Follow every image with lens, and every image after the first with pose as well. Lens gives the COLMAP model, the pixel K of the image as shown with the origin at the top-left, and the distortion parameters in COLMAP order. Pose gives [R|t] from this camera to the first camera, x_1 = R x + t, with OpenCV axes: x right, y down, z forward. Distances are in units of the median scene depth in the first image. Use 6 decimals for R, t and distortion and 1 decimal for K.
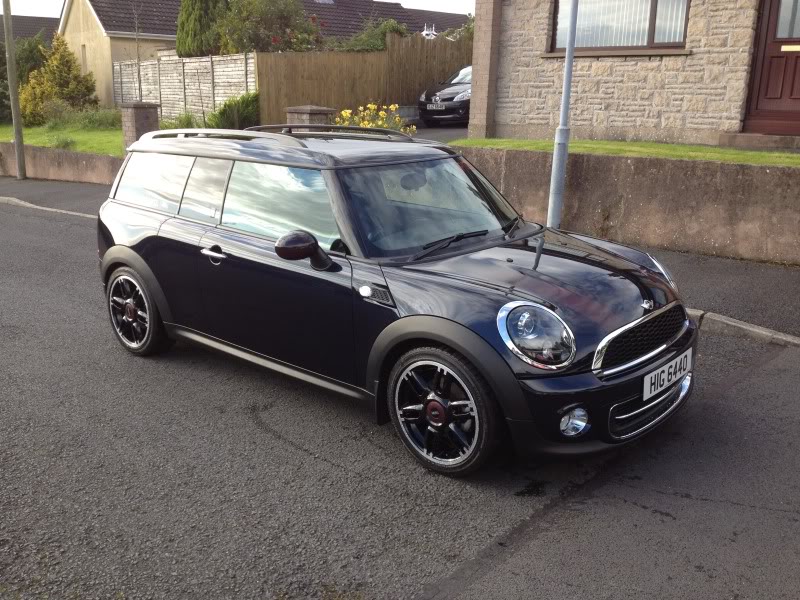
lens RADIAL K [[747.1, 0, 400.0], [0, 747.1, 300.0], [0, 0, 1]] dist [0.112897, -0.228862]
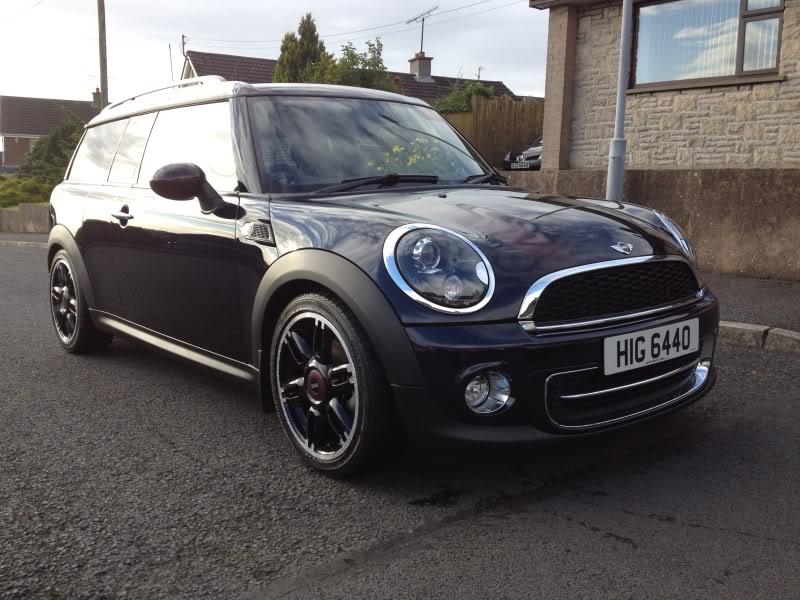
lens RADIAL K [[747.1, 0, 400.0], [0, 747.1, 300.0], [0, 0, 1]] dist [0.112897, -0.228862]
pose [[0.988697, 0.017533, -0.148899, 0.141531], [-0.034197, 0.993332, -0.110104, 0.087357], [0.145976, 0.113952, 0.982703, 0.173501]]
